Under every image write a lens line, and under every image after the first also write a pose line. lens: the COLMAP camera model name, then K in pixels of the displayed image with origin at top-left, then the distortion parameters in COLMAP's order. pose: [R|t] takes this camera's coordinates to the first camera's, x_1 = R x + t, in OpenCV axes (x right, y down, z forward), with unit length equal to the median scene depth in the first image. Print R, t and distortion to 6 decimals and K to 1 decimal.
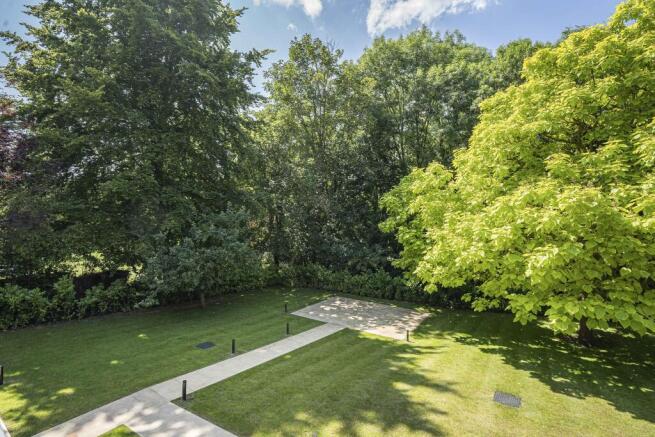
lens RADIAL K [[306.3, 0, 334.9], [0, 306.3, 215.5], [0, 0, 1]] dist [-0.030315, 0.000620]
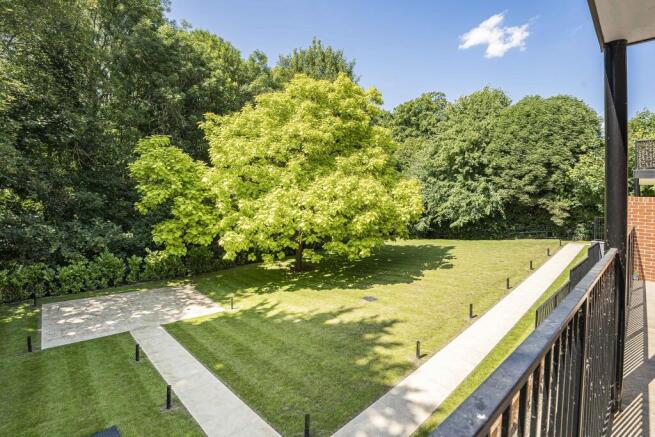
lens RADIAL K [[306.3, 0, 334.9], [0, 306.3, 215.5], [0, 0, 1]] dist [-0.030315, 0.000620]
pose [[0.211407, -0.047336, 0.976251, -0.992959], [-0.077453, 0.994874, 0.065011, 0.002978], [-0.974325, -0.089357, 0.206657, 0.690297]]
